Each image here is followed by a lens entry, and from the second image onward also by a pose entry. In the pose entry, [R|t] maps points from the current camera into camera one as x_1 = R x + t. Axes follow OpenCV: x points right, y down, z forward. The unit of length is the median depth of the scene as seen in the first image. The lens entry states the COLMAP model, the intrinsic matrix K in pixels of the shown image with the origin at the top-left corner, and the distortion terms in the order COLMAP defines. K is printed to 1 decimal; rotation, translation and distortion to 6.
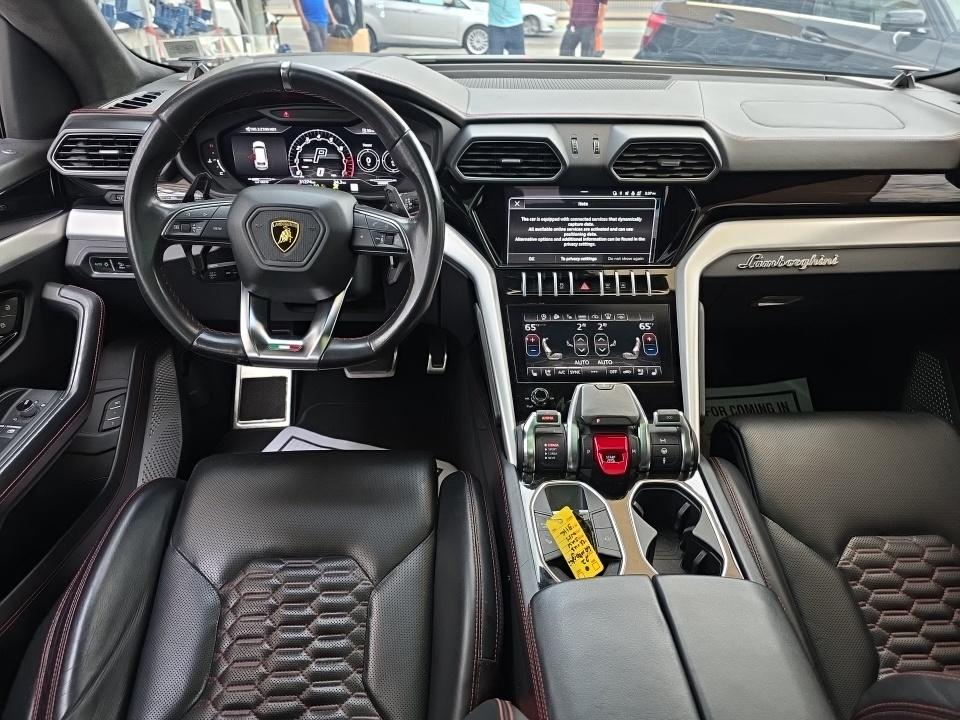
lens RADIAL K [[634.1, 0, 482.4], [0, 634.1, 362.4], [0, 0, 1]] dist [0.052108, -0.047879]
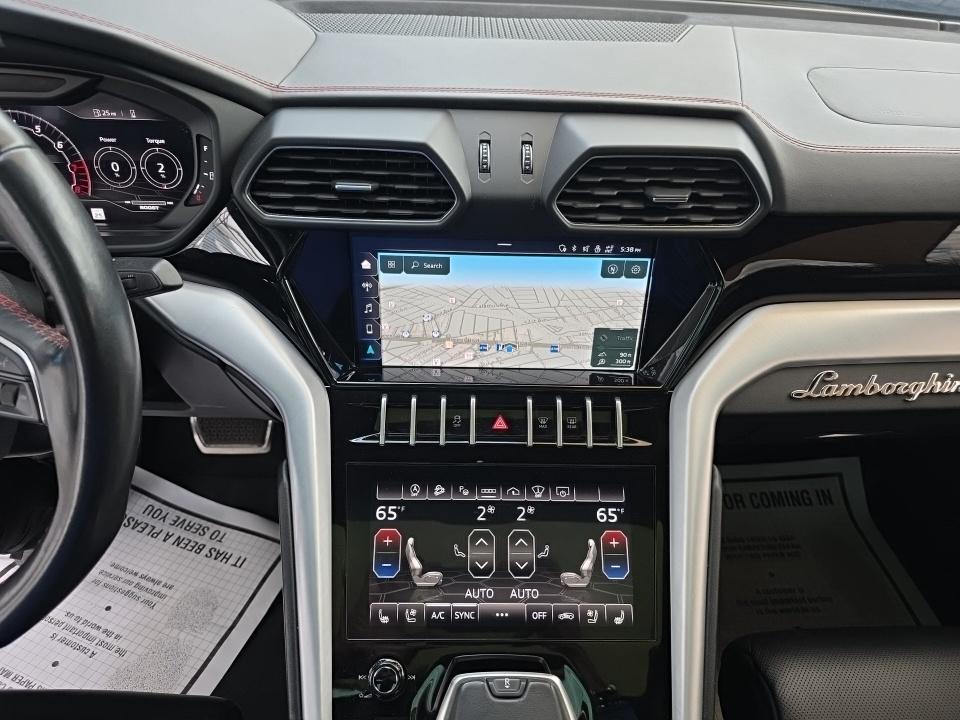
lens RADIAL K [[634.1, 0, 482.4], [0, 634.1, 362.4], [0, 0, 1]] dist [0.052108, -0.047879]
pose [[0.999584, 0.025166, -0.014064, 0.155507], [-0.023930, 0.996339, 0.082070, -0.219297], [0.016078, -0.081700, 0.996527, 0.482266]]
